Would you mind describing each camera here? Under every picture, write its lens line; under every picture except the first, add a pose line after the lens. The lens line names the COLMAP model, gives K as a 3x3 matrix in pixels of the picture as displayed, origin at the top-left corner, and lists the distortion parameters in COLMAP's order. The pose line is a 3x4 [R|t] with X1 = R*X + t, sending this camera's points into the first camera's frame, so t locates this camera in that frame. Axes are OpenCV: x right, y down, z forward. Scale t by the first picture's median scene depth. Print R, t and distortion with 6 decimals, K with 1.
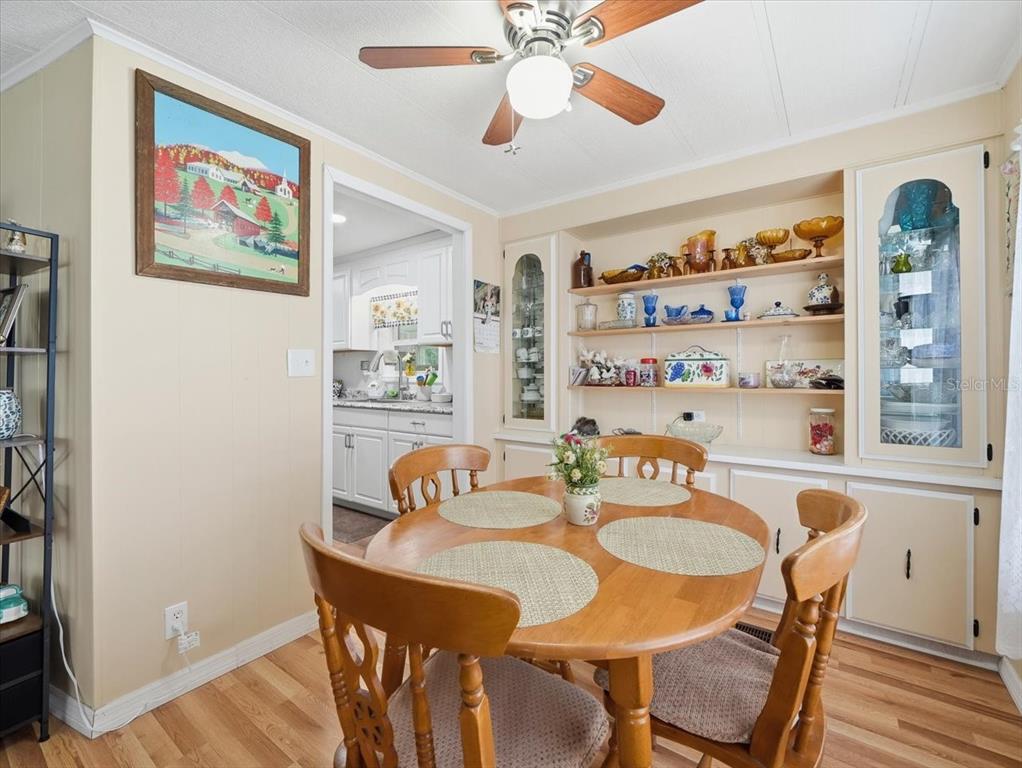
lens RADIAL K [[455.3, 0, 508.9], [0, 455.3, 376.0], [0, 0, 1]] dist [-0.015477, -0.000205]
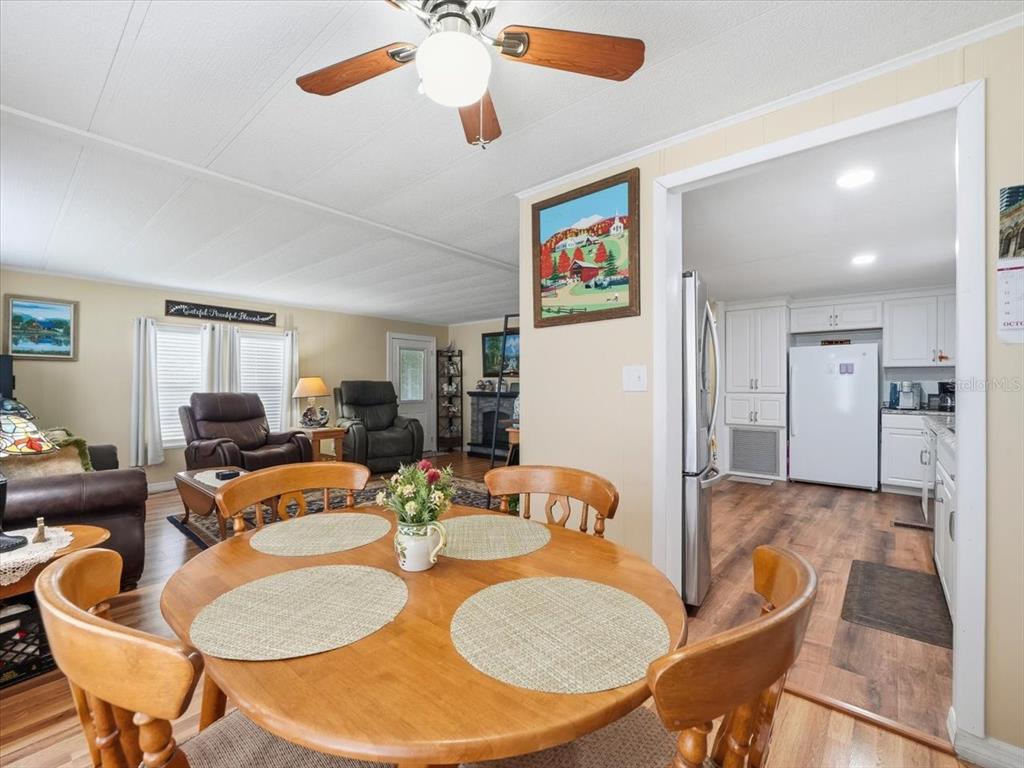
lens RADIAL K [[456.2, 0, 509.1], [0, 456.2, 384.4], [0, 0, 1]] dist [-0.015477, -0.000205]
pose [[-0.101082, 0.003438, -0.994872, 0.697716], [-0.002690, 0.999989, 0.003729, -0.019692], [0.994874, 0.003053, -0.101072, 0.880145]]
